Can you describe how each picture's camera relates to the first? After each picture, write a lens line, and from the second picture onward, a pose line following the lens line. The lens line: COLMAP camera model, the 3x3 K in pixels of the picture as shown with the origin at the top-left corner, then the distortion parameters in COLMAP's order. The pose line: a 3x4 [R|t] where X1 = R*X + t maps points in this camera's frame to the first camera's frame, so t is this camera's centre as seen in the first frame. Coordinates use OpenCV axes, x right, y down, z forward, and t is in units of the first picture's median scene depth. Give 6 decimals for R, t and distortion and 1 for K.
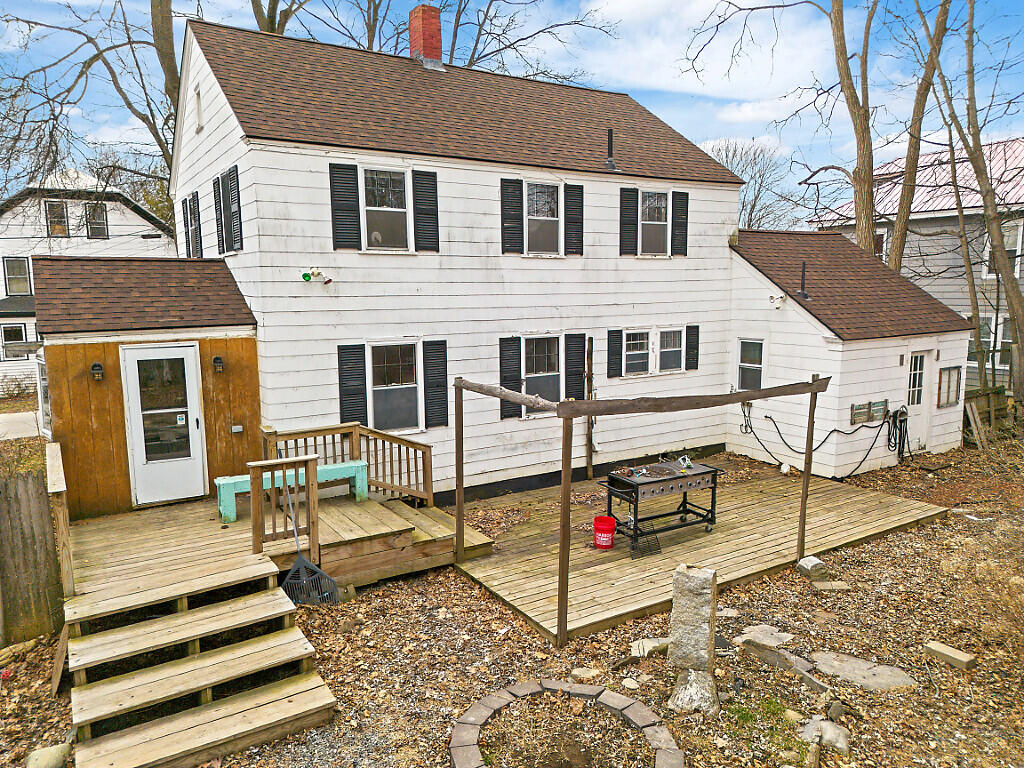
lens RADIAL K [[724.2, 0, 512.0], [0, 724.2, 384.0], [0, 0, 1]] dist [0.044045, -0.038772]
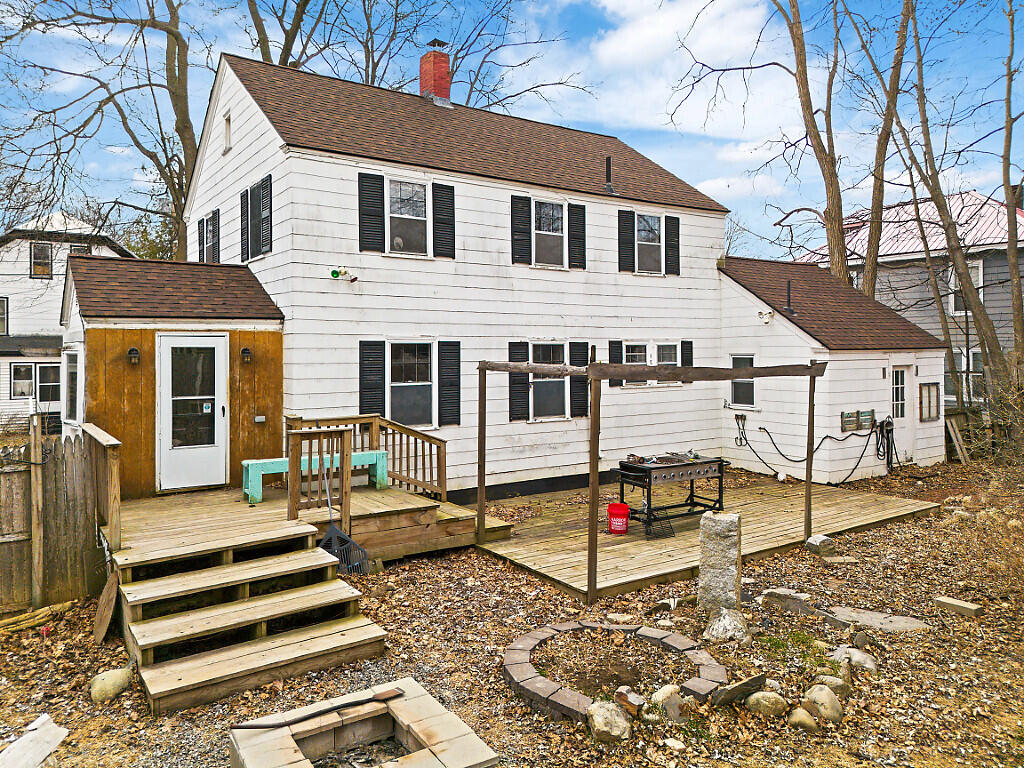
lens RADIAL K [[743.2, 0, 510.7], [0, 743.2, 348.8], [0, 0, 1]] dist [0.048032, -0.044621]
pose [[0.999061, 0.005845, 0.042932, -0.067143], [0.000313, 0.989859, -0.142051, 0.108332], [-0.043327, 0.141931, 0.988928, -0.068279]]
